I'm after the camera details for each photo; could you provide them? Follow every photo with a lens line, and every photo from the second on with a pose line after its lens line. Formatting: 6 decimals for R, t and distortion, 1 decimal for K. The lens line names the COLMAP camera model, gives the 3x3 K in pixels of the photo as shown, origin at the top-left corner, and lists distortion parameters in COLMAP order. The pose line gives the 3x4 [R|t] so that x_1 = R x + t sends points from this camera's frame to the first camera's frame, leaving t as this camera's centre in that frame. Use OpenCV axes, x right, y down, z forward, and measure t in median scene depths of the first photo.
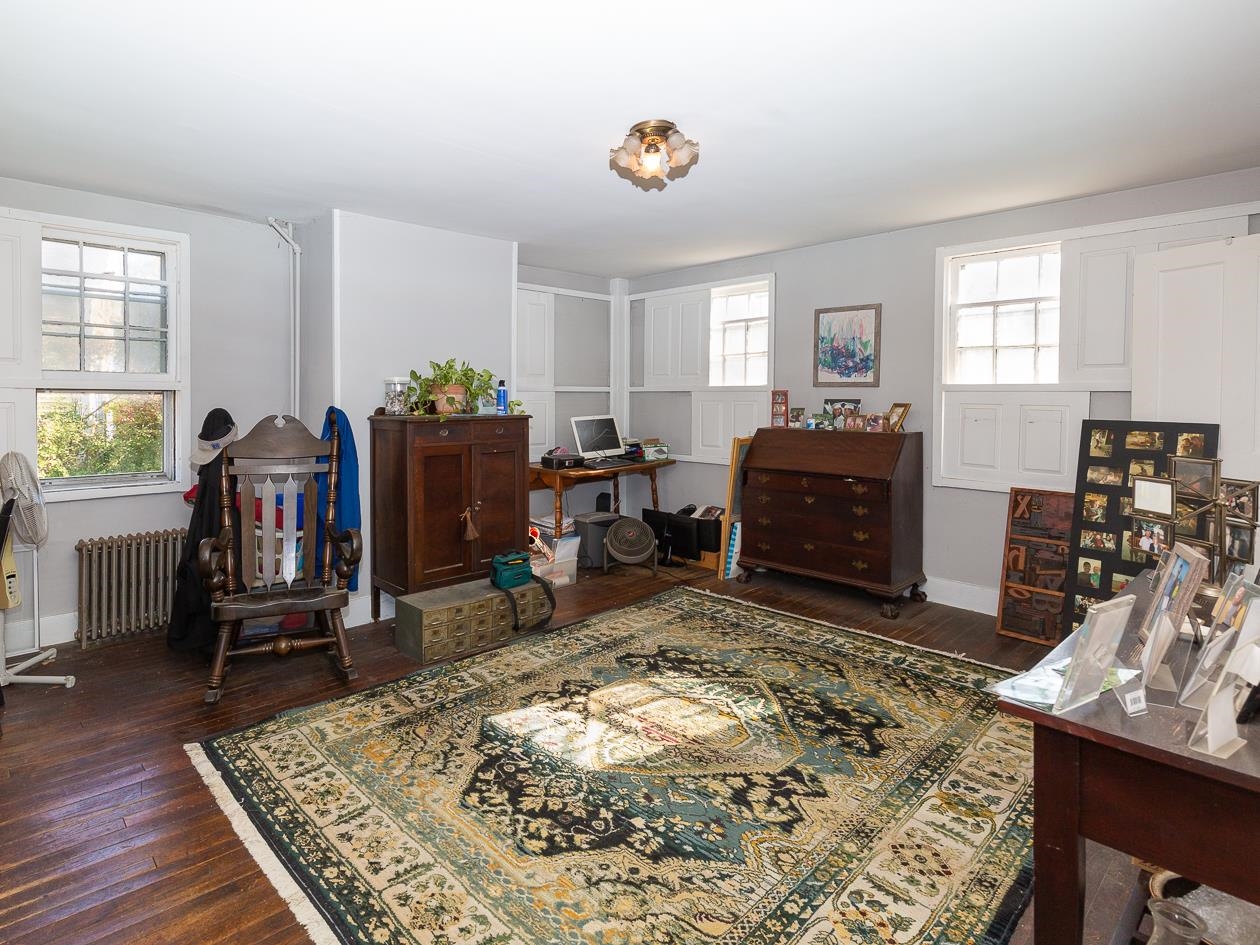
lens RADIAL K [[670.0, 0, 546.3], [0, 670.0, 409.9], [0, 0, 1]] dist [0.004600, -0.000900]
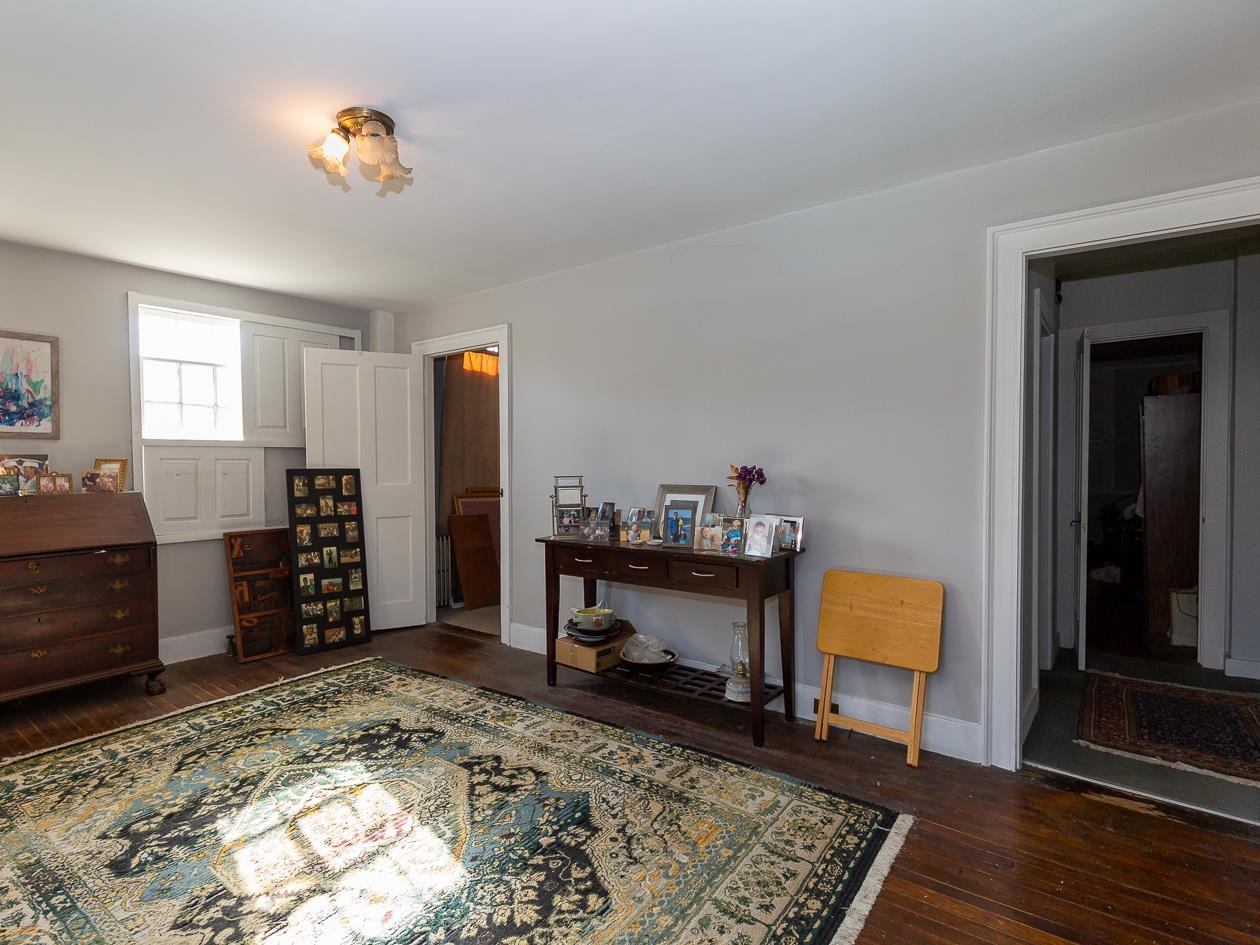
lens RADIAL K [[645.5, 0, 595.2], [0, 645.5, 476.4], [0, 0, 1]] dist [0.004985, 0.000335]
pose [[-0.177500, -0.030798, 0.983639, -0.686672], [0.026645, 0.998993, 0.036087, -0.000532], [-0.983760, 0.032614, -0.176501, 0.856062]]
